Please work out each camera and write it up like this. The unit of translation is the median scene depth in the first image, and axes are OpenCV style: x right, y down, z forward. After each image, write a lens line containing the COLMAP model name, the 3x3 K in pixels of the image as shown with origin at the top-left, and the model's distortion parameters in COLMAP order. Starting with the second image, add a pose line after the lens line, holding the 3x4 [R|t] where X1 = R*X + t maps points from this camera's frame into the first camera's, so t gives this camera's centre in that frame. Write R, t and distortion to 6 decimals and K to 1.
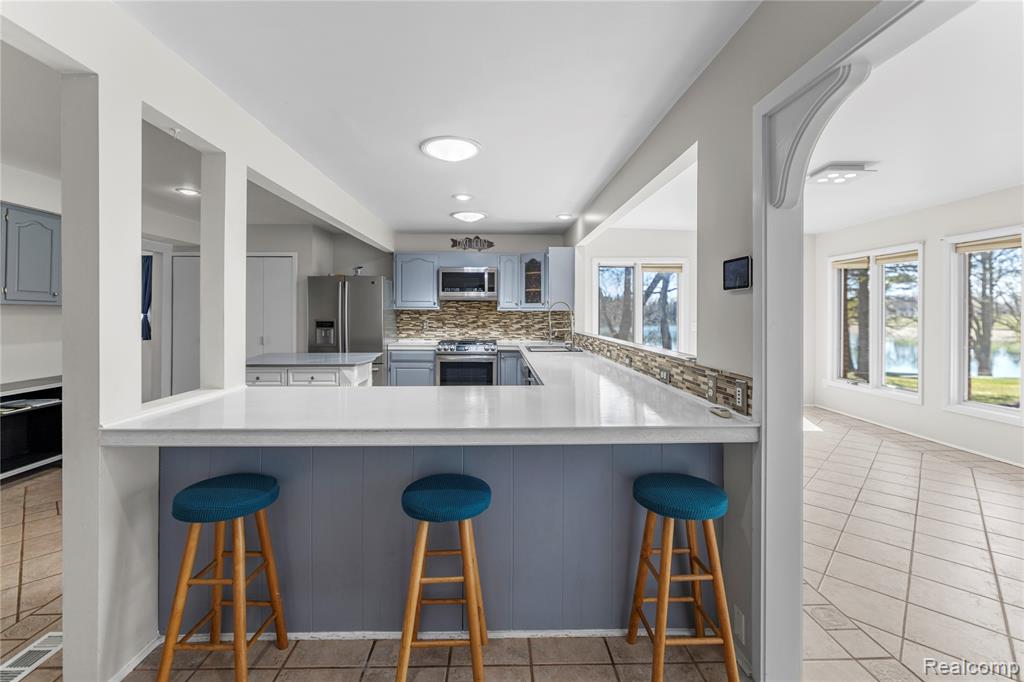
lens RADIAL K [[449.4, 0, 515.0], [0, 449.4, 317.0], [0, 0, 1]] dist [0.004403, 0.003100]
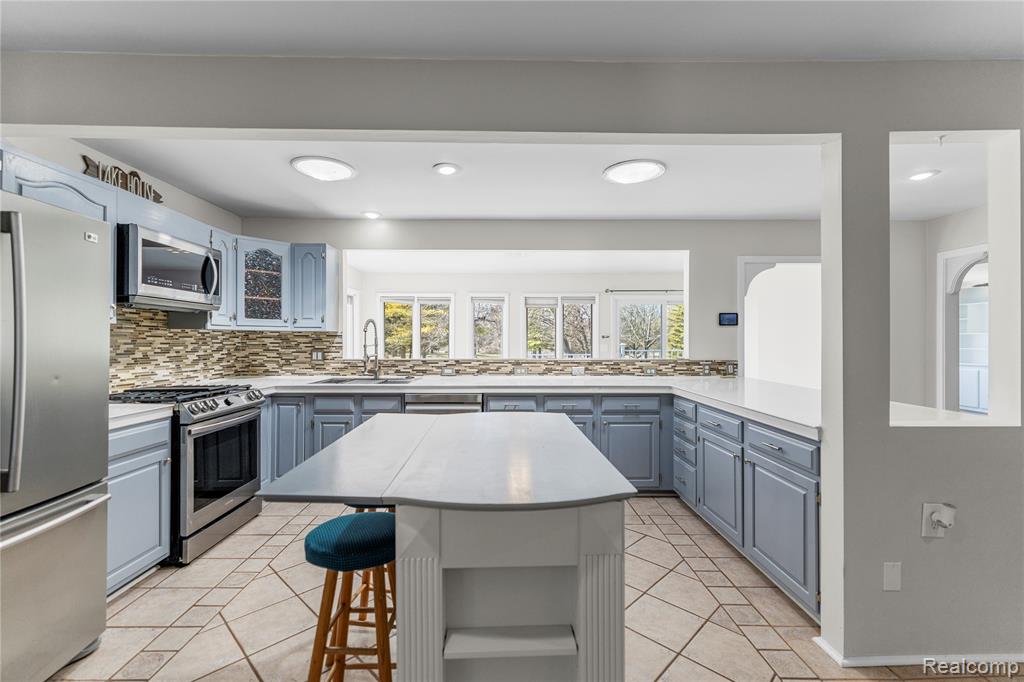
lens RADIAL K [[449.4, 0, 505.0], [0, 449.4, 338.6], [0, 0, 1]] dist [0.004403, 0.003100]
pose [[0.017597, -0.001103, 0.999845, -0.585508], [0.004700, 0.999988, 0.001020, -0.001791], [-0.999834, 0.004681, 0.017601, 0.631575]]
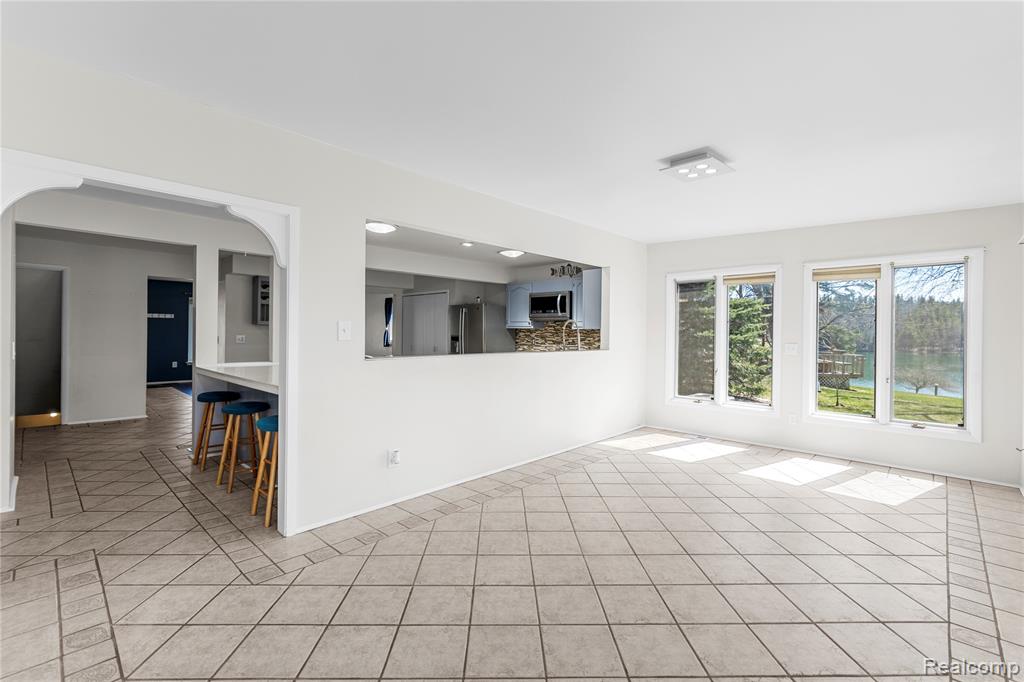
lens RADIAL K [[449.4, 0, 501.4], [0, 449.4, 333.8], [0, 0, 1]] dist [0.004403, 0.003100]
pose [[0.700089, 0.007293, -0.714019, 0.639826], [-0.014066, 0.999895, -0.003578, 0.003478], [0.713917, 0.012549, 0.700117, 0.090305]]
